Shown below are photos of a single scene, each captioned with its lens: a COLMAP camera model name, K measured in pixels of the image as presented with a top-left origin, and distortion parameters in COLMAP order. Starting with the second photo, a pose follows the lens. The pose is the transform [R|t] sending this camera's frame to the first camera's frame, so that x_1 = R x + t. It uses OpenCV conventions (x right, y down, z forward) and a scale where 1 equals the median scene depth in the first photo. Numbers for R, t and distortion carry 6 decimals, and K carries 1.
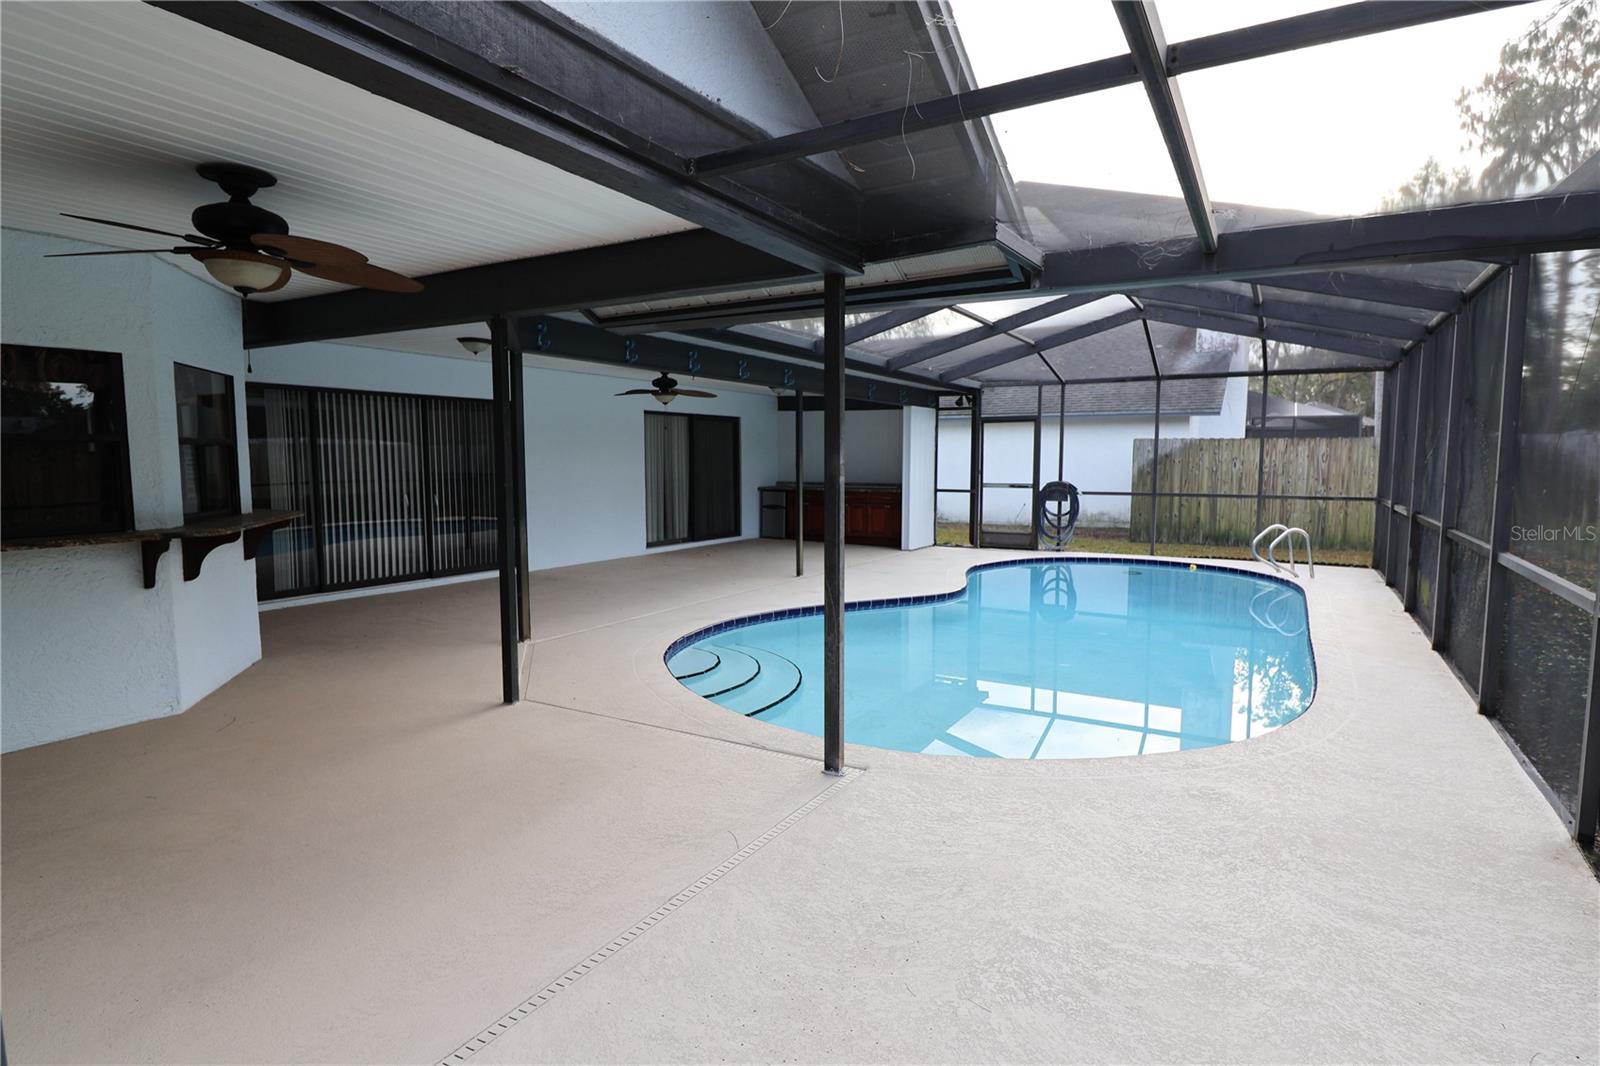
lens RADIAL K [[836.0, 0, 802.3], [0, 836.0, 529.3], [0, 0, 1]] dist [-0.001022, -0.000210]
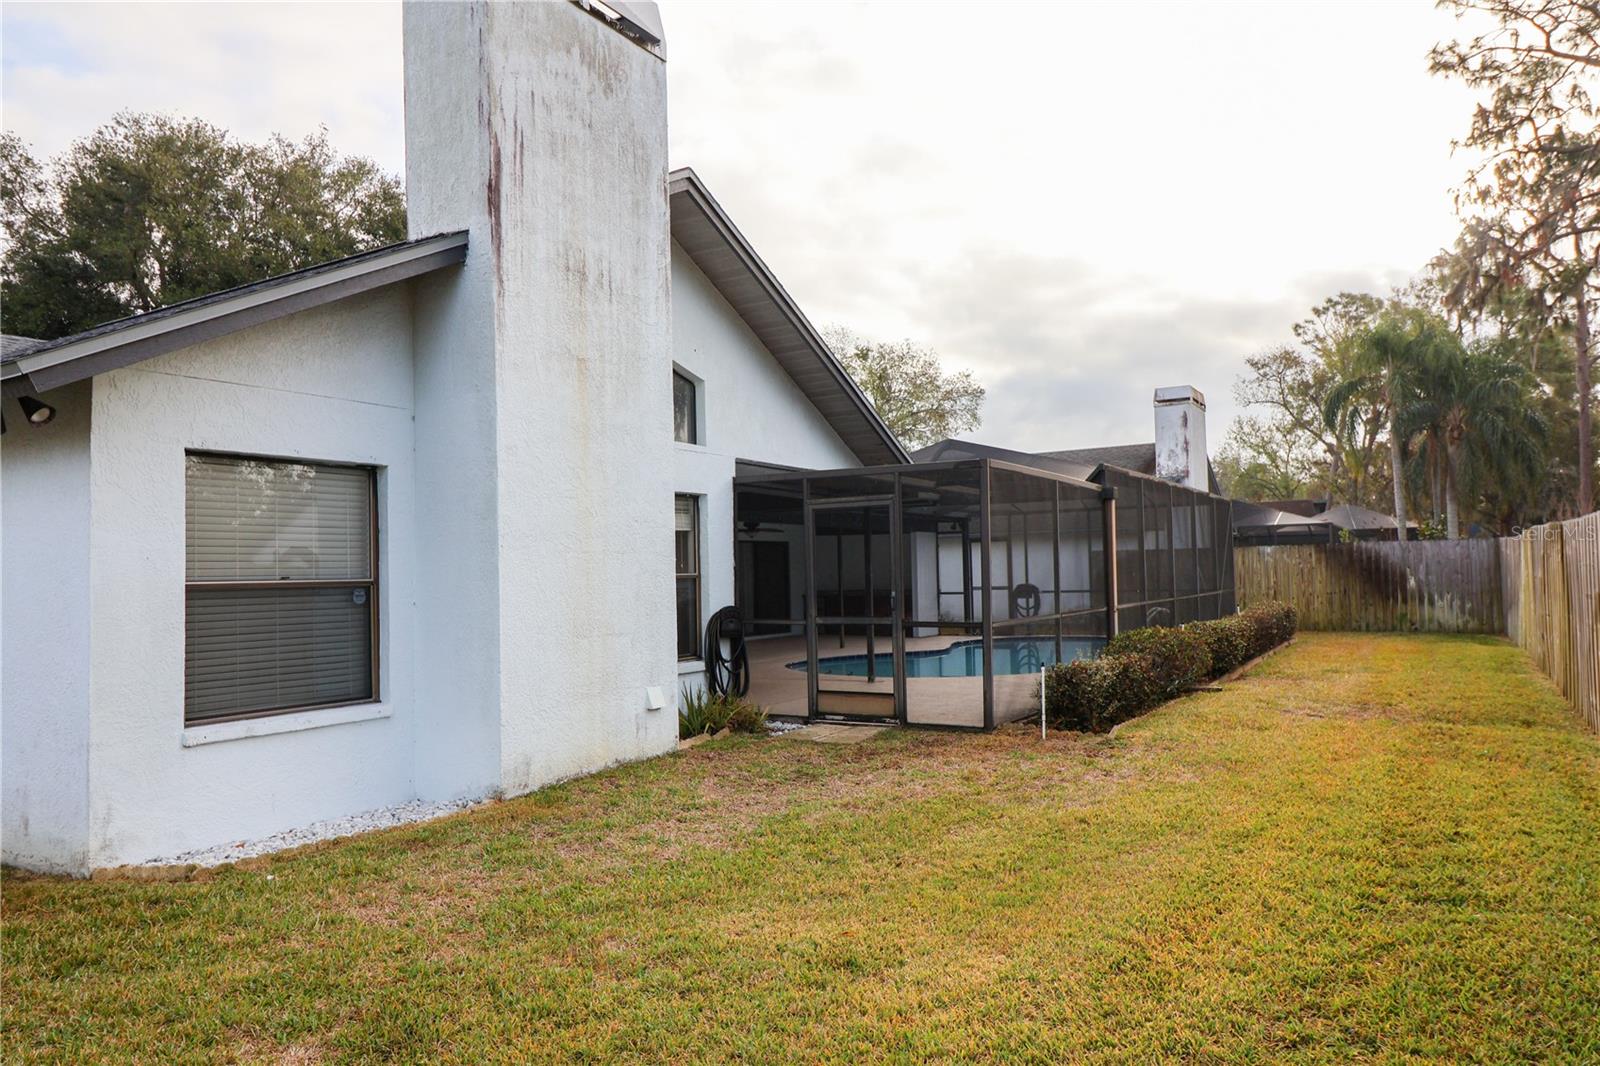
lens RADIAL K [[1120.5, 0, 802.2], [0, 1120.5, 531.9], [0, 0, 1]] dist [-0.003609, -0.000228]
pose [[0.999671, -0.020705, 0.015140, -0.088060], [0.022426, 0.992015, -0.124112, 0.078597], [-0.012449, 0.124410, 0.992153, -0.837702]]
